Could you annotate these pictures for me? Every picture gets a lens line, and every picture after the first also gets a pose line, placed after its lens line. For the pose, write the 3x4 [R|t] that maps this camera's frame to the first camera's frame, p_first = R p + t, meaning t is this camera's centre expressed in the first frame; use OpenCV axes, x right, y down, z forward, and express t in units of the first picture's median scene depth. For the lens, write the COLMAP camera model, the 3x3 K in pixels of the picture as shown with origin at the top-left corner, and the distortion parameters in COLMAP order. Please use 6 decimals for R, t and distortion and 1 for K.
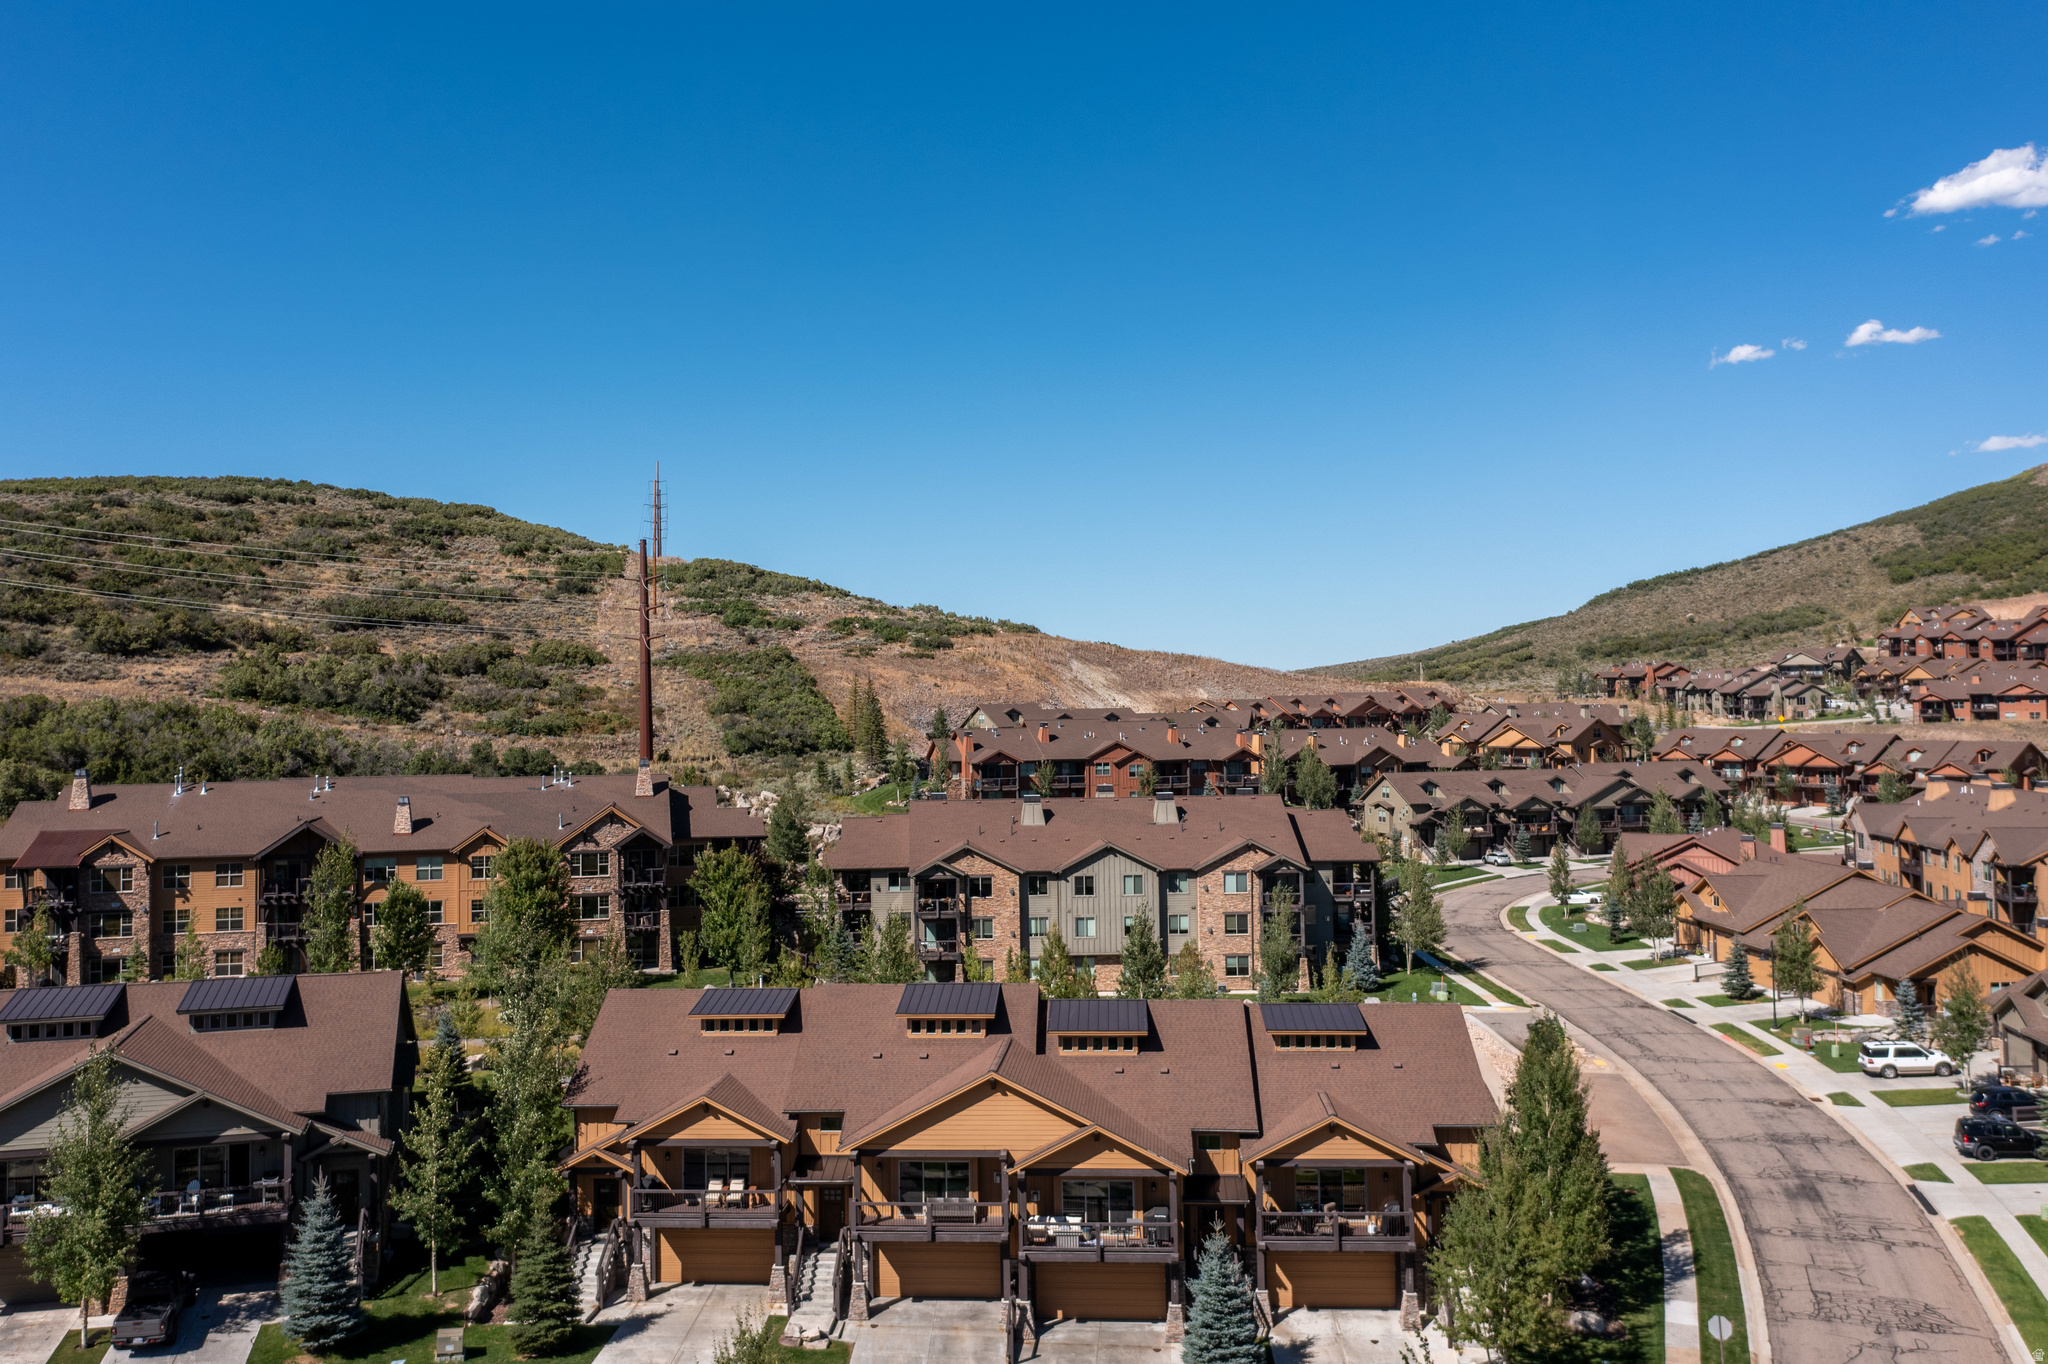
lens RADIAL K [[1794.4, 0, 986.1], [0, 1794.4, 609.6], [0, 0, 1]] dist [-0.006533, 0.004410]
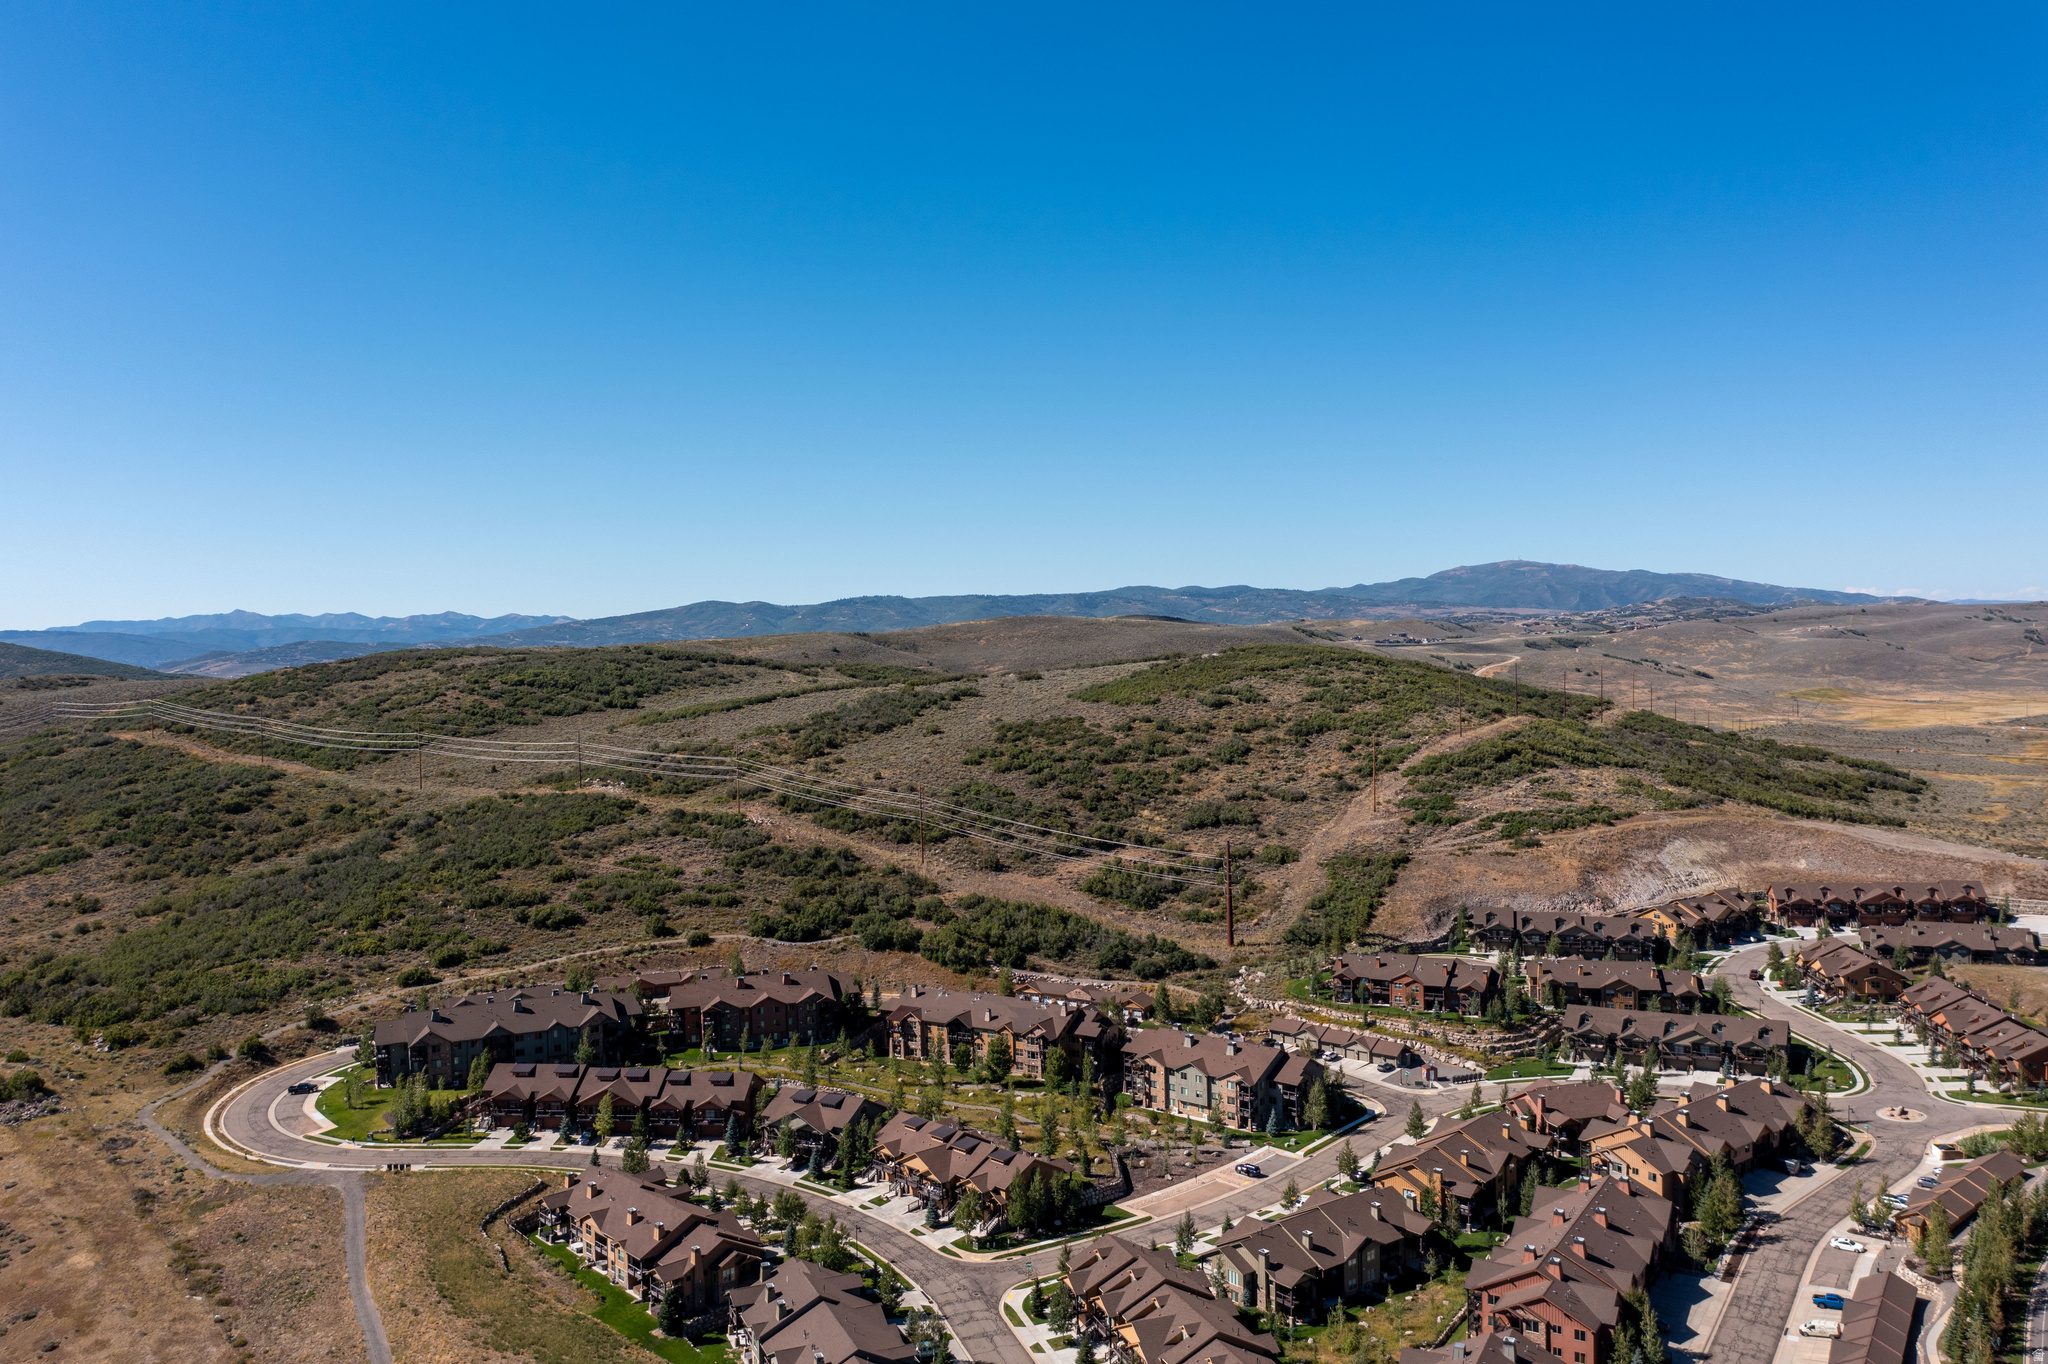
lens RADIAL K [[1637.5, 0, 1017.3], [0, 1637.5, 677.3], [0, 0, 1]] dist [-0.005312, 0.002470]
pose [[0.734717, 0.023208, -0.677976, 1.533339], [0.044975, 0.995549, 0.082817, -0.662334], [0.676881, -0.091339, 0.730404, -0.922015]]
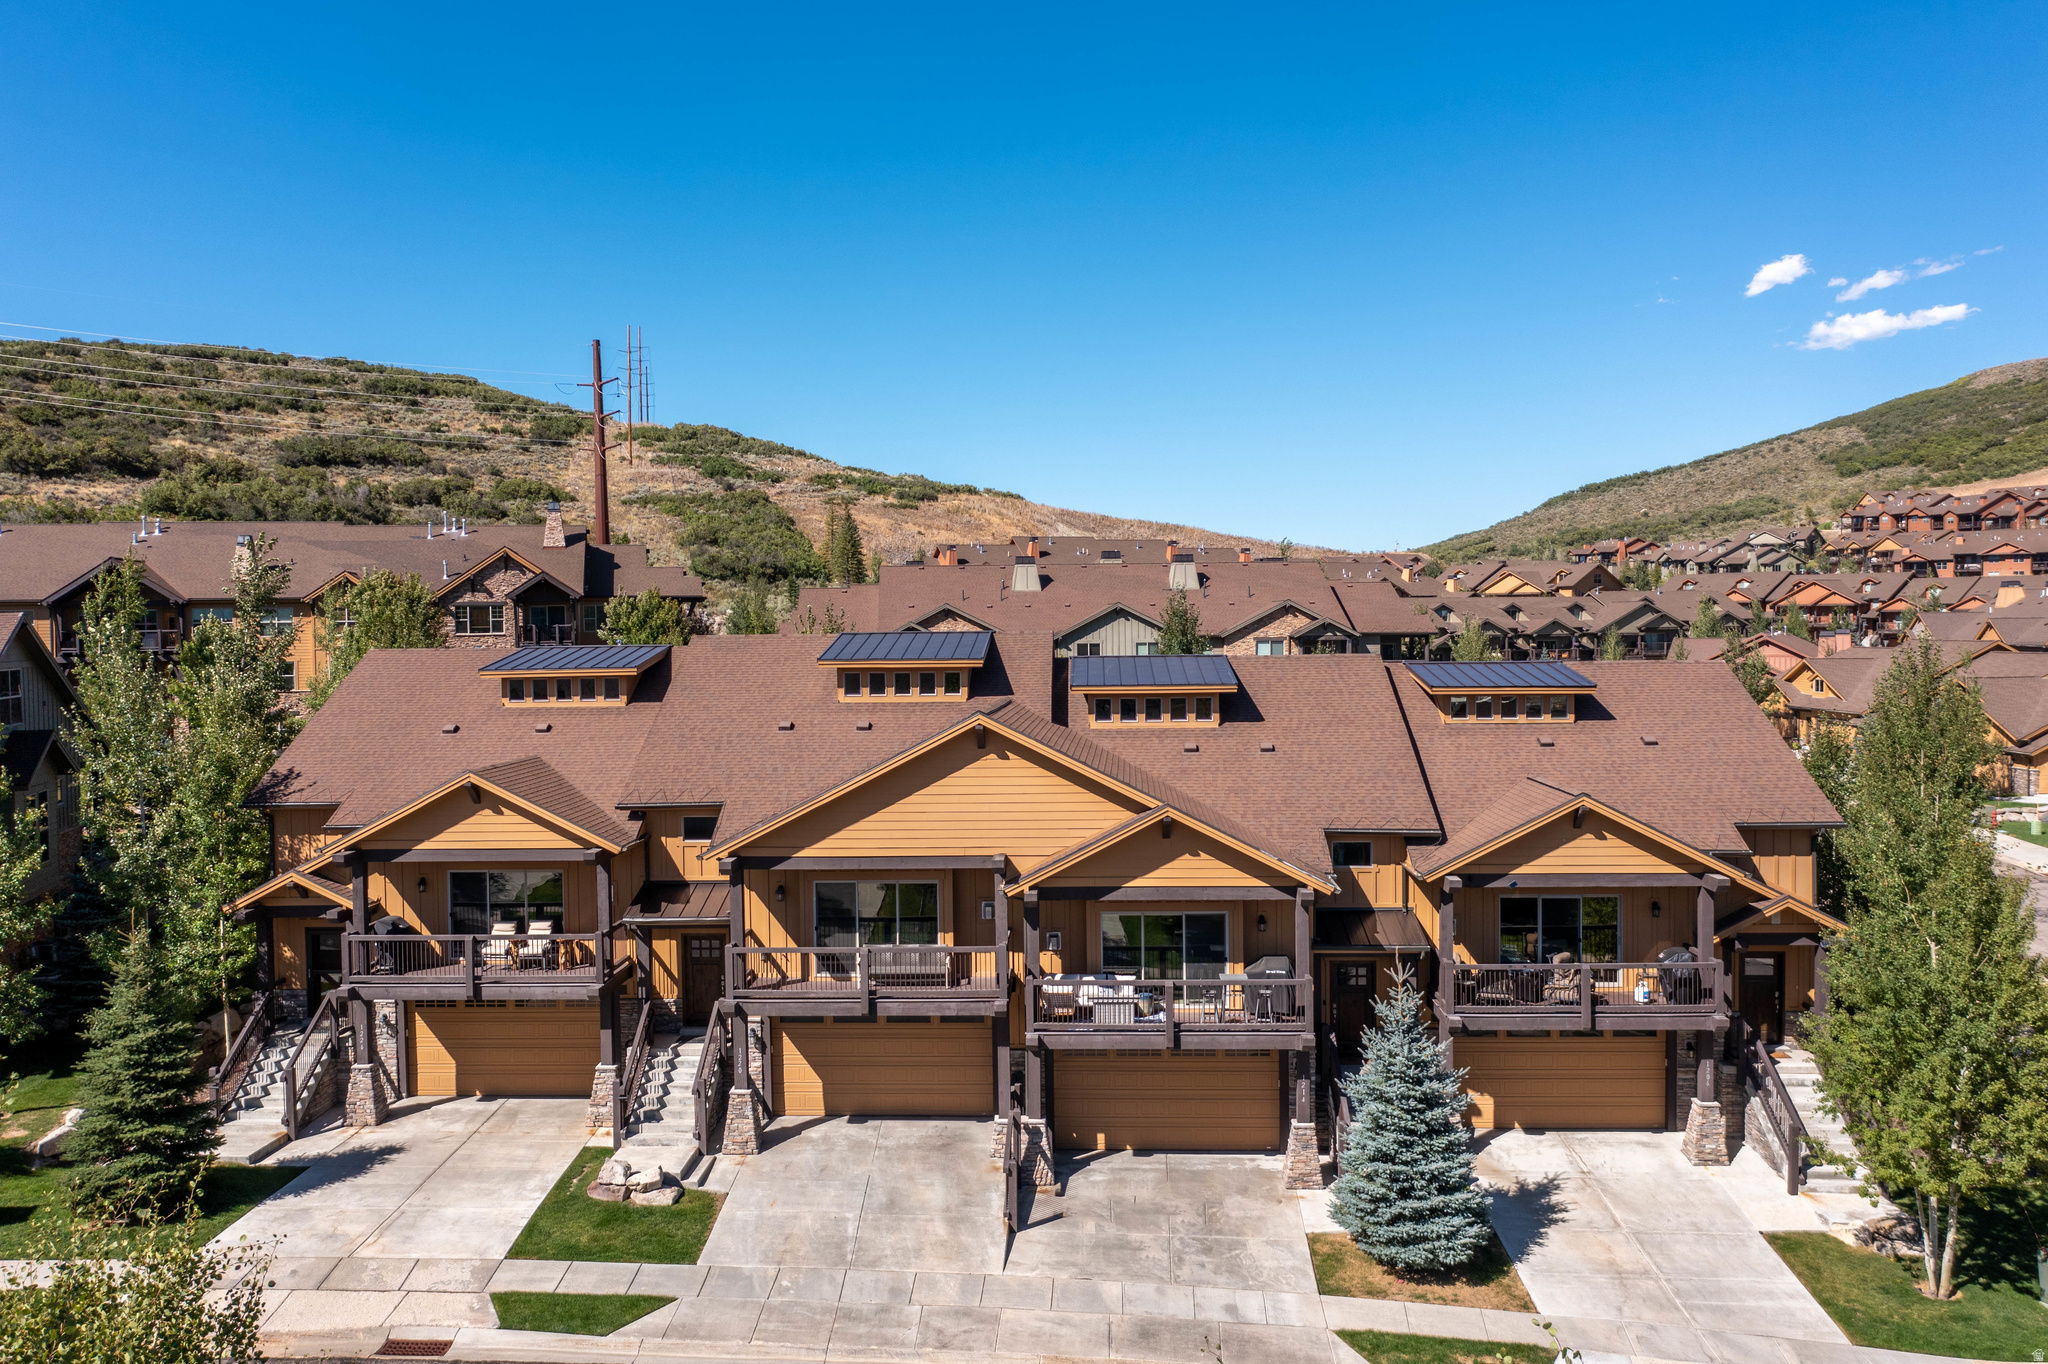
lens RADIAL K [[1637.5, 0, 1017.3], [0, 1637.5, 677.3], [0, 0, 1]] dist [-0.005312, 0.002470]
pose [[0.999613, 0.001124, 0.027781, 0.000581], [-0.003478, 0.996388, 0.084849, 0.100091], [-0.027585, -0.084913, 0.996006, 0.245406]]
